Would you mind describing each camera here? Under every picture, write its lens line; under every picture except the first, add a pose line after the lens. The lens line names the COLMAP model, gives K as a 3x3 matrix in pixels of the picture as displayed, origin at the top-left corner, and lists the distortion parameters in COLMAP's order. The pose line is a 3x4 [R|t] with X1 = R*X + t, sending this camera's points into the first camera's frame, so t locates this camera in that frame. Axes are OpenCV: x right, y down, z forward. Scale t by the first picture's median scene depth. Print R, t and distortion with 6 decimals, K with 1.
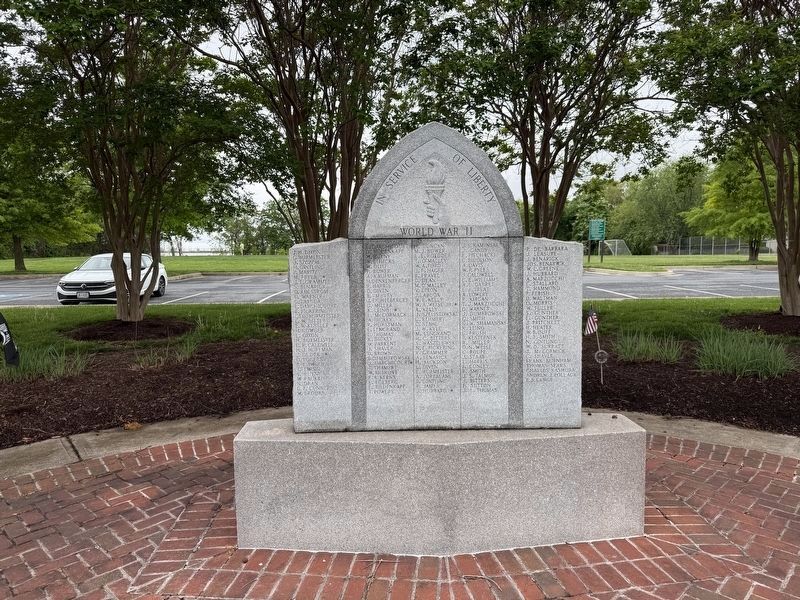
lens RADIAL K [[573.4, 0, 400.0], [0, 573.4, 300.0], [0, 0, 1]] dist [0.080269, -0.114300]
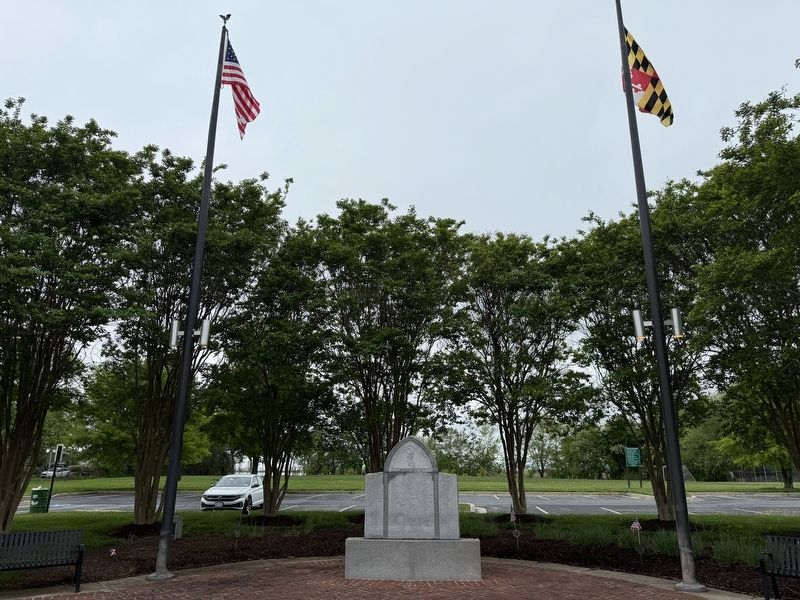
lens RADIAL K [[573.4, 0, 400.0], [0, 573.4, 300.0], [0, 0, 1]] dist [0.080269, -0.114300]
pose [[0.992887, -0.022227, -0.116965, 0.386019], [-0.022074, 0.931017, -0.364307, 0.164763], [0.116994, 0.364297, 0.923905, -2.242779]]
